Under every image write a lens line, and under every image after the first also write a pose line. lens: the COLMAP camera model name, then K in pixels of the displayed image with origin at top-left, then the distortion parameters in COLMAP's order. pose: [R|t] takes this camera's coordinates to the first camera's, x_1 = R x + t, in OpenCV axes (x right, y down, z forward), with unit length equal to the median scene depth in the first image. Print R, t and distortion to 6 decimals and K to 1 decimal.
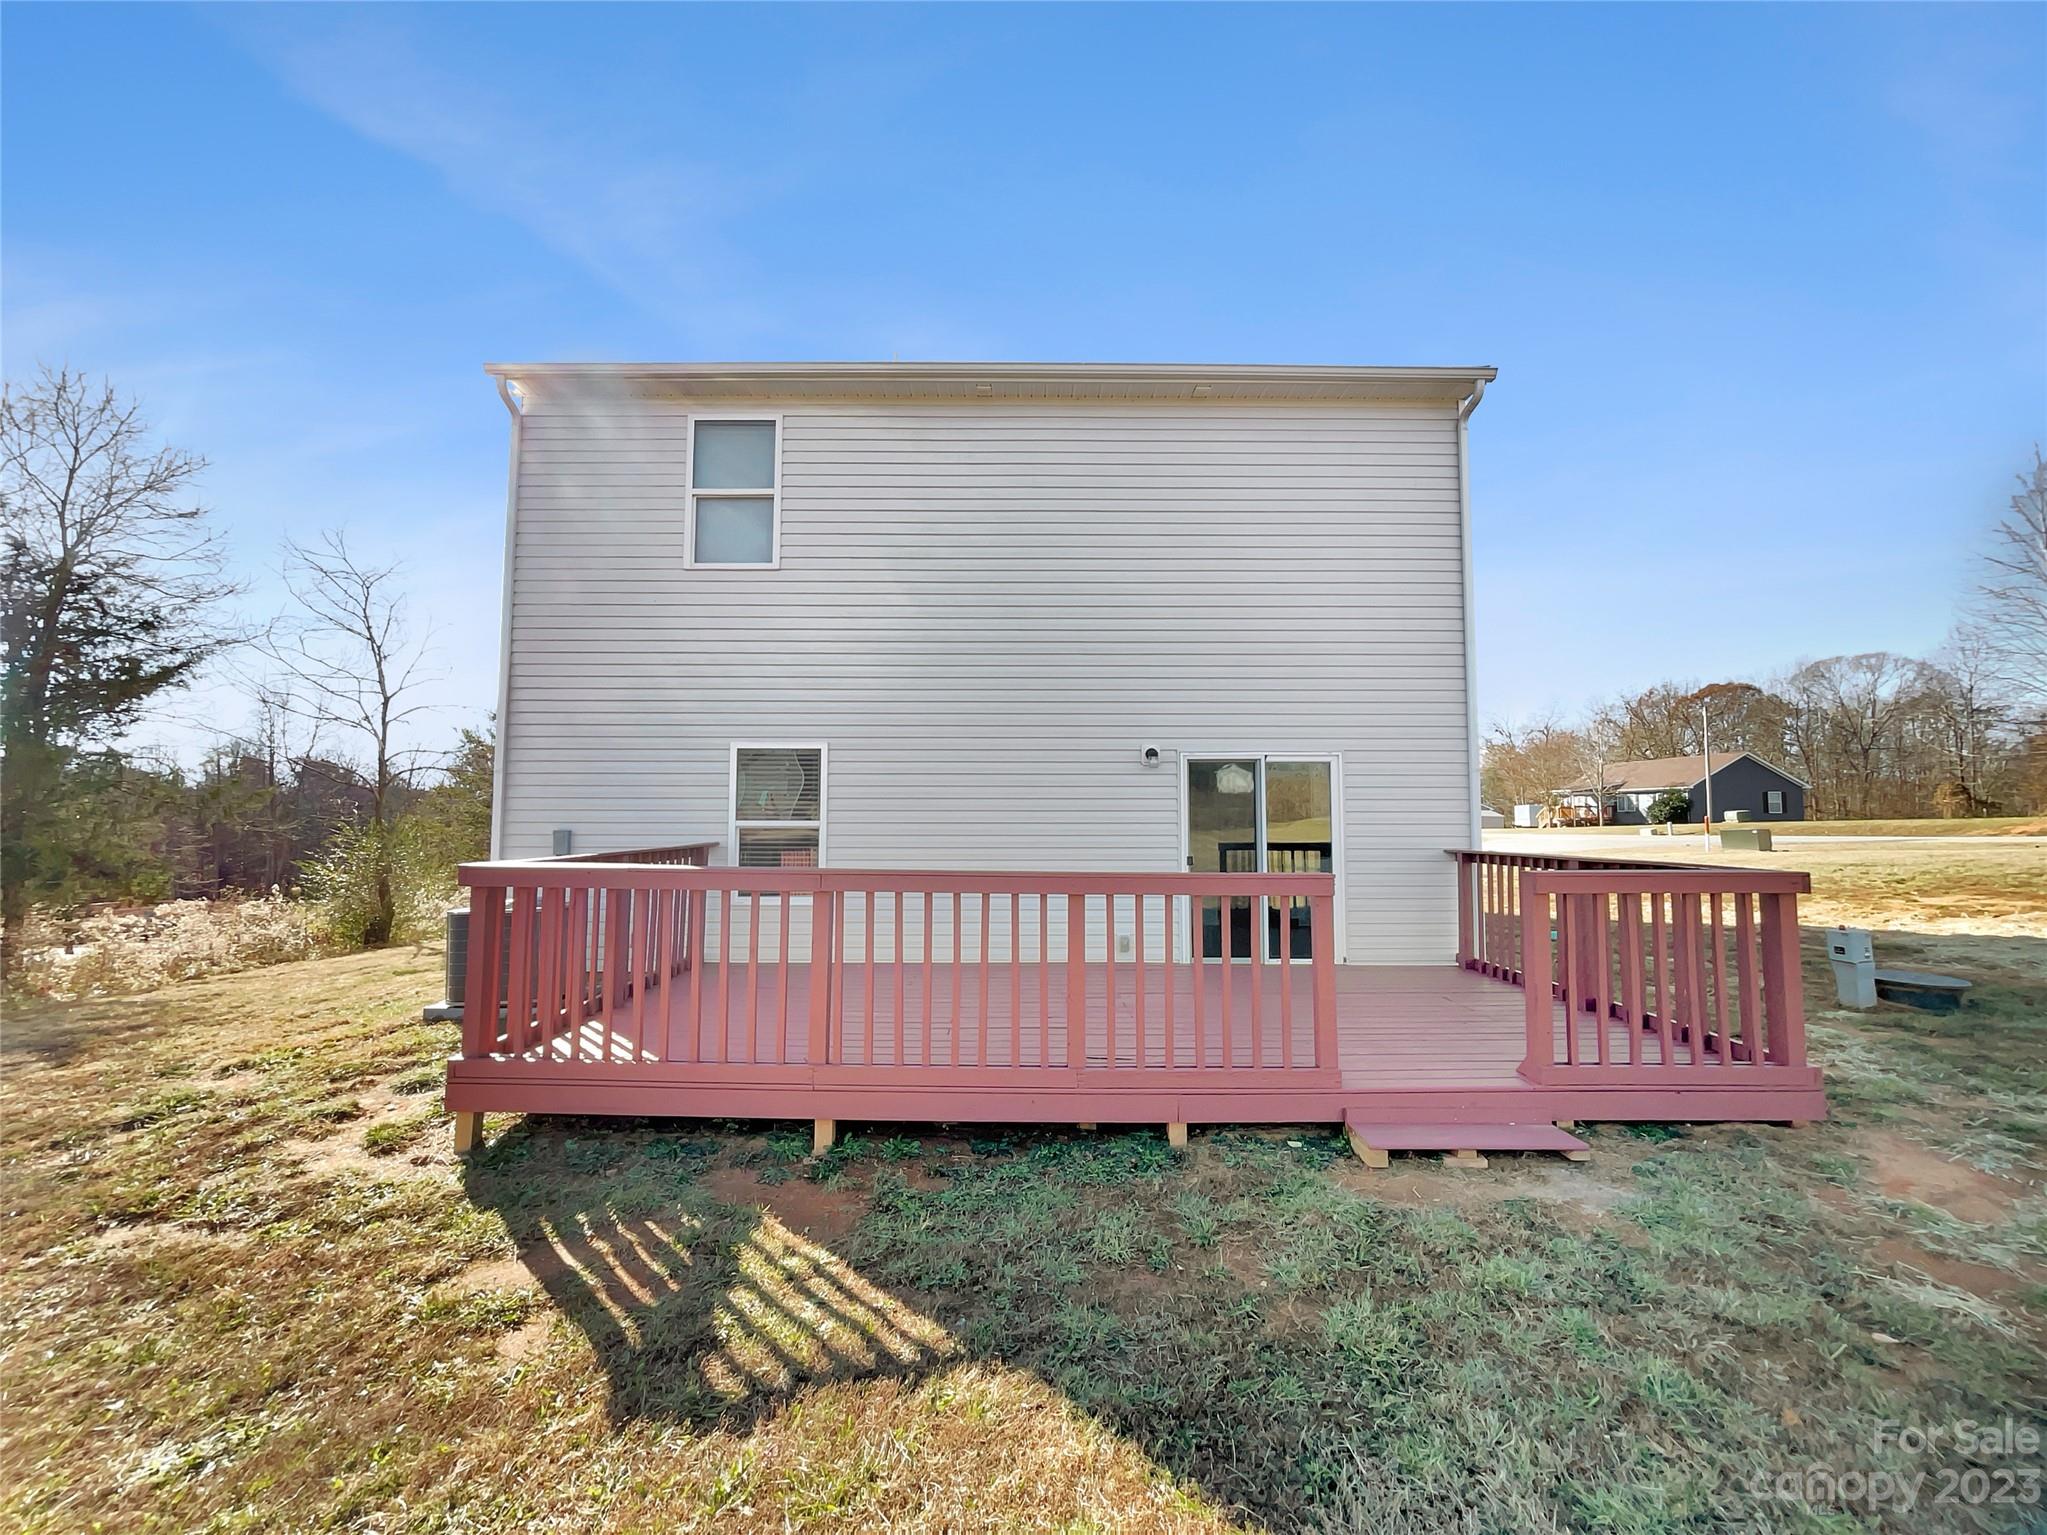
lens RADIAL K [[820.8, 0, 1017.7], [0, 820.8, 768.5], [0, 0, 1]] dist [-0.003209, 0.000761]
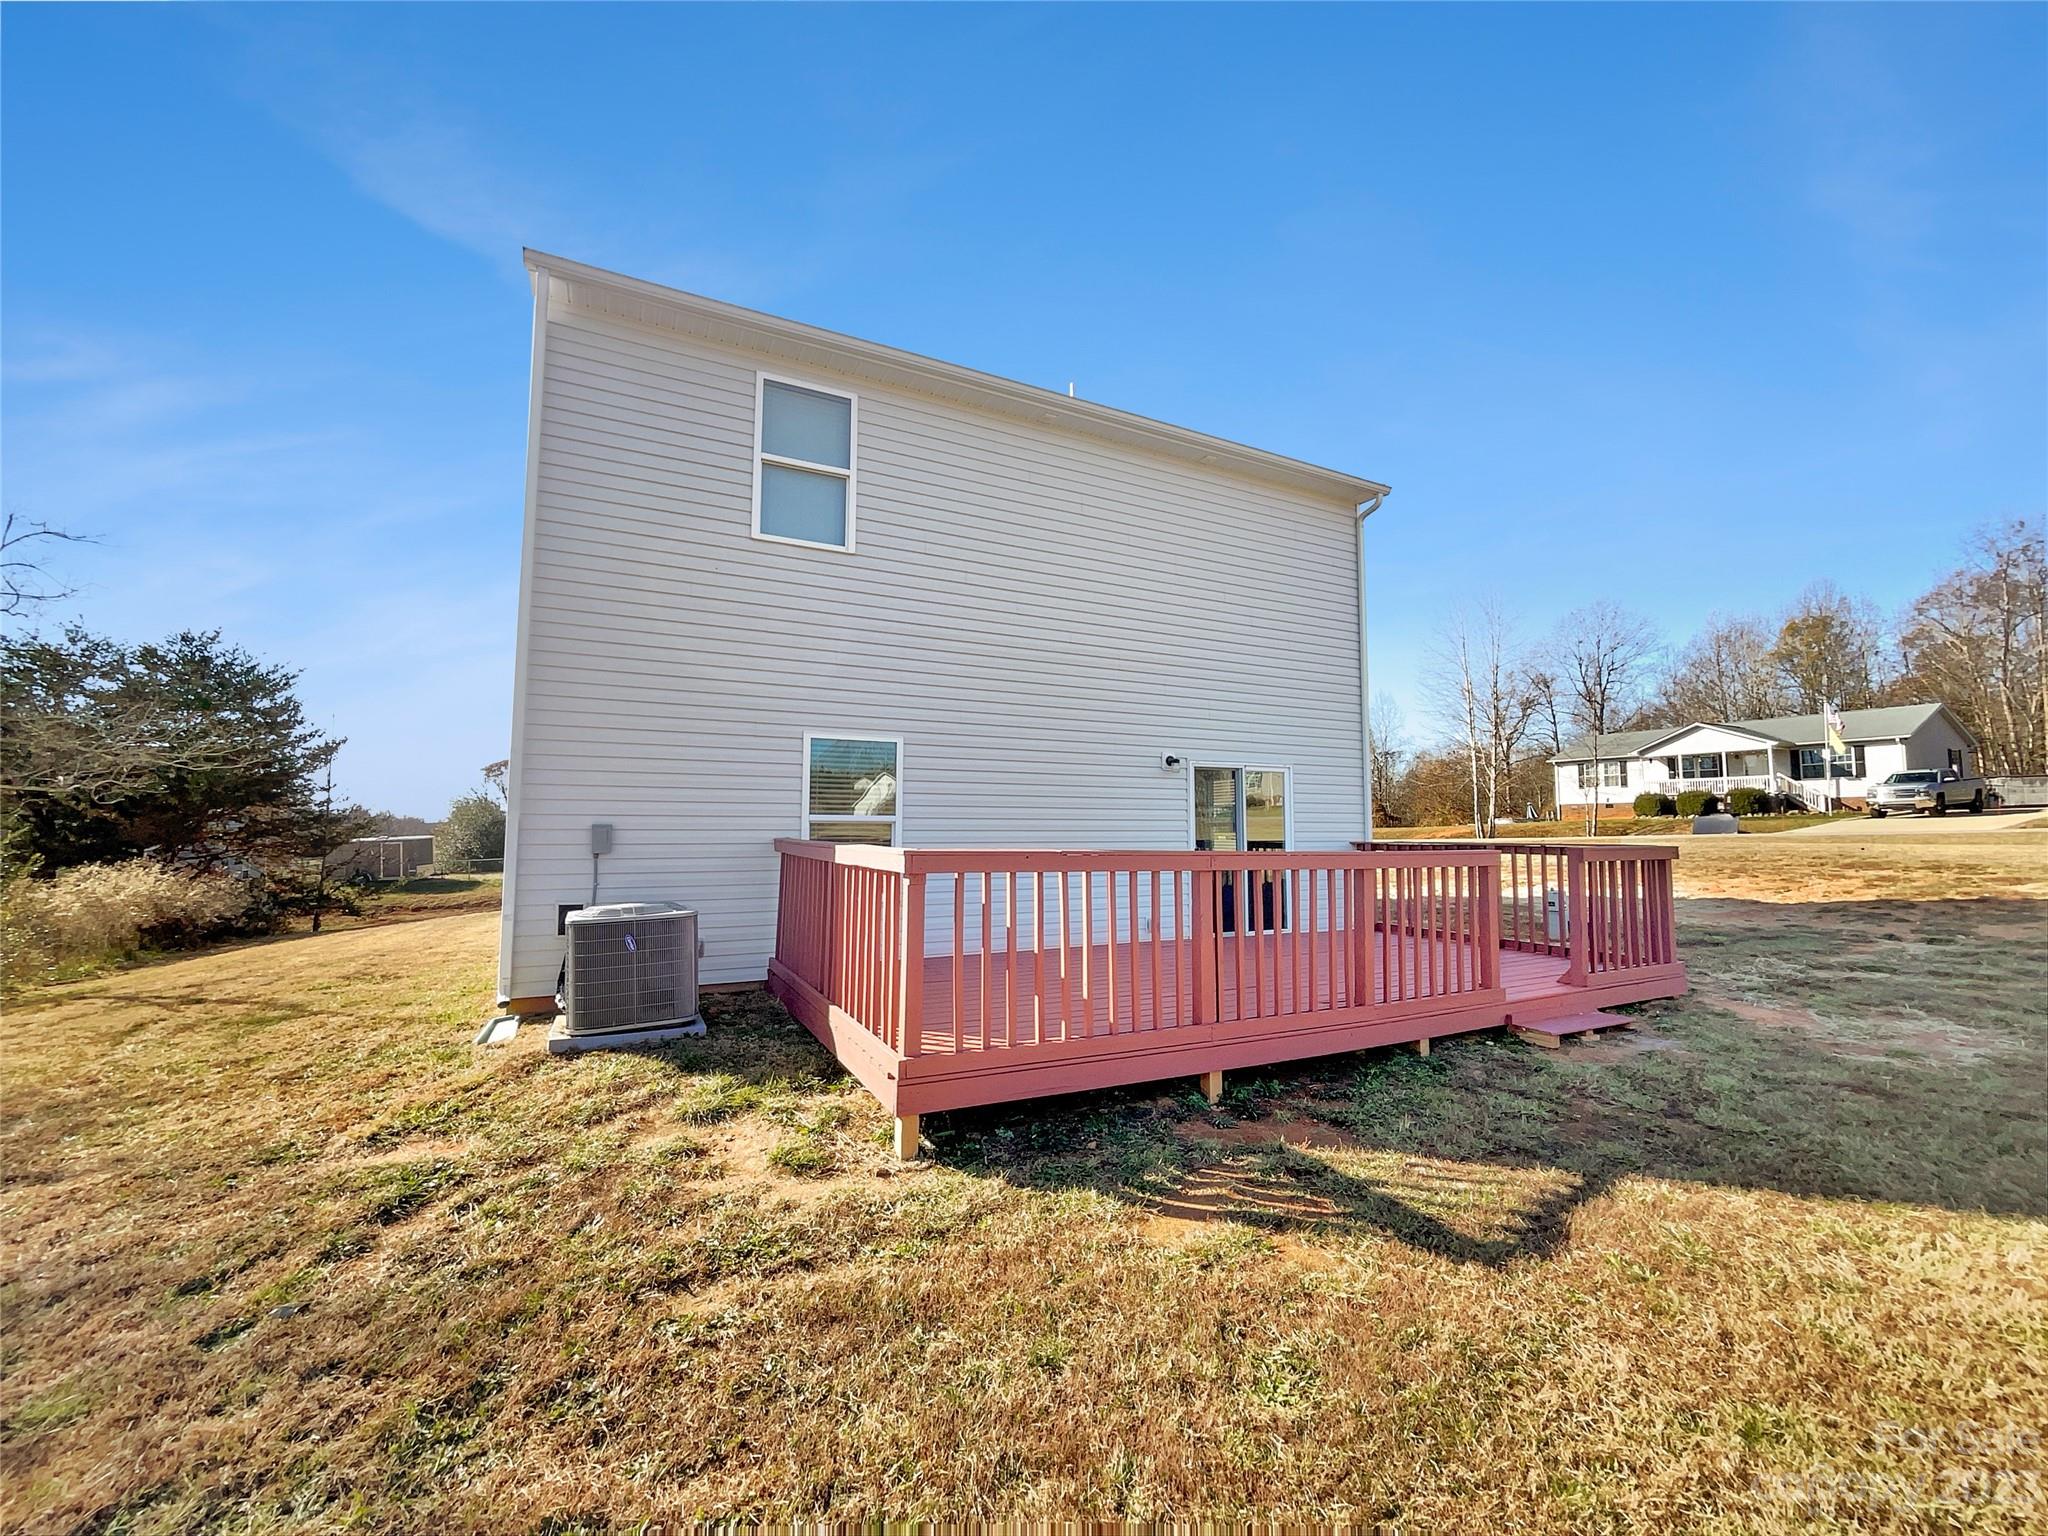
lens RADIAL K [[821.2, 0, 1005.6], [0, 821.2, 766.6], [0, 0, 1]] dist [-0.003209, 0.000761]
pose [[0.897160, 0.034645, 0.440344, -0.937452], [-0.028298, 0.999379, -0.020974, 0.036467], [-0.440798, 0.006357, 0.897584, 0.100507]]
